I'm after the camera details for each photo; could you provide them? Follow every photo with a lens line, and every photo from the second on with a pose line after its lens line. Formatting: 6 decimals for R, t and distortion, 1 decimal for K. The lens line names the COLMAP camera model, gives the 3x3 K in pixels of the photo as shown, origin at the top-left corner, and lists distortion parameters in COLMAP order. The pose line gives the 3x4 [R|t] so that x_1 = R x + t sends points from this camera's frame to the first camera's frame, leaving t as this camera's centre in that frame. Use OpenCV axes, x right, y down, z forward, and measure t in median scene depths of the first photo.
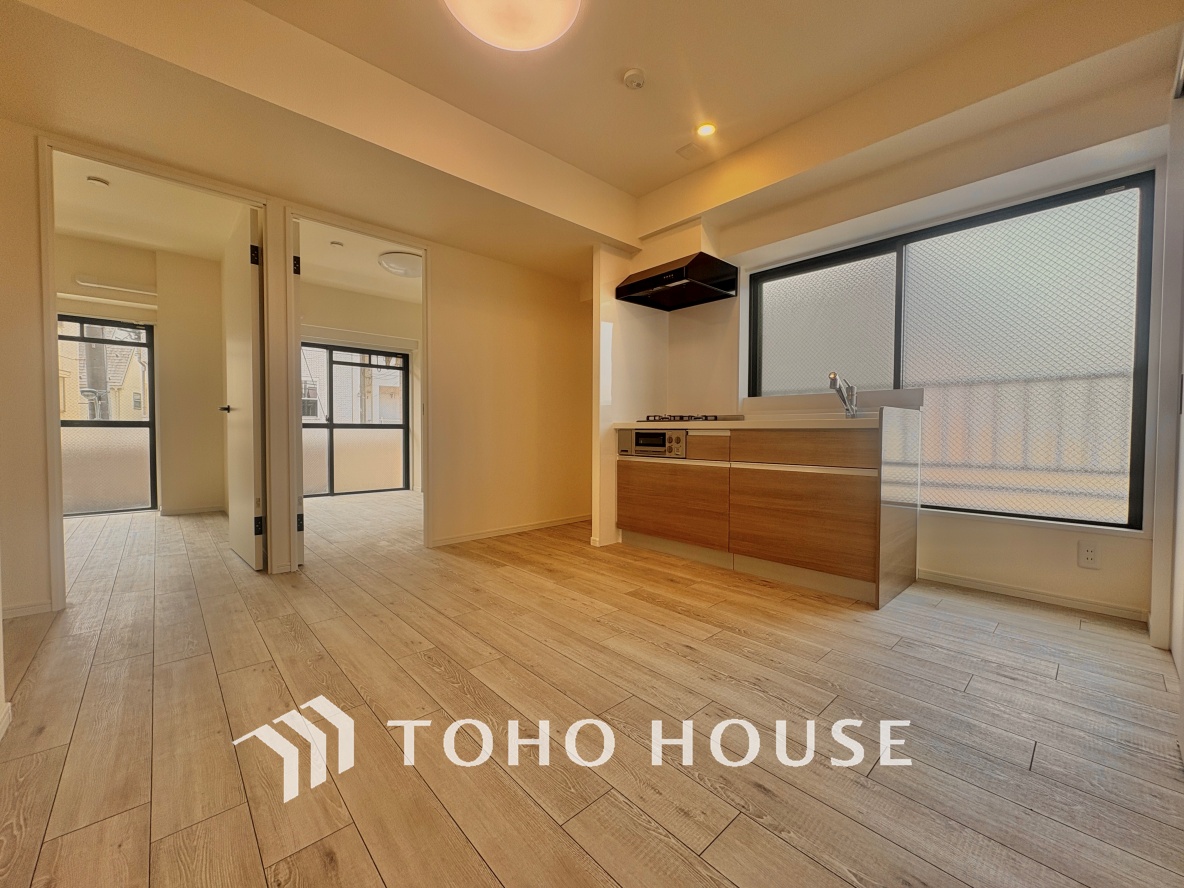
lens RADIAL K [[471.6, 0, 593.2], [0, 471.6, 443.0], [0, 0, 1]] dist [0.000727, 0.000494]
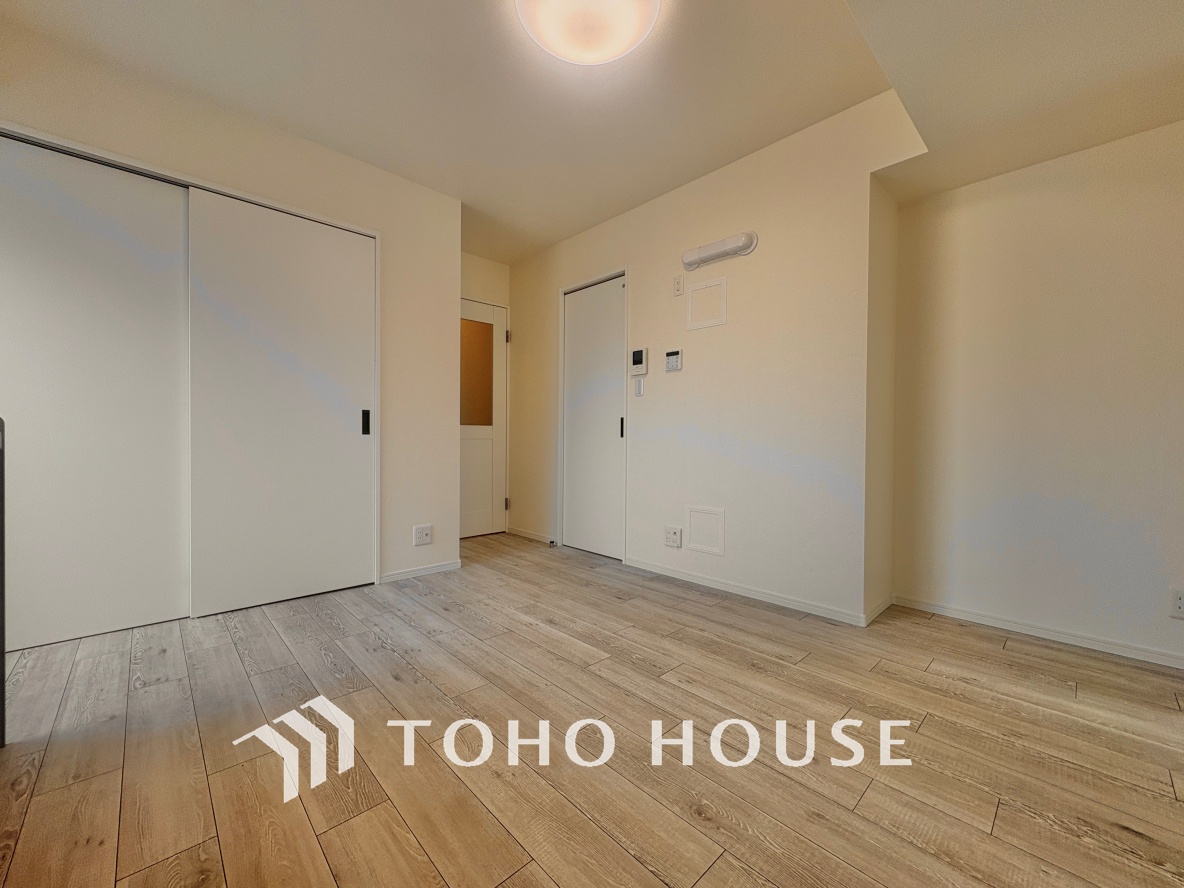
lens RADIAL K [[471.6, 0, 592.9], [0, 471.6, 443.5], [0, 0, 1]] dist [0.000727, 0.000494]
pose [[-0.999824, -0.012817, -0.013706, -0.115163], [-0.013340, 0.999156, 0.038839, -0.056530], [0.013197, 0.039015, -0.999151, 1.273081]]
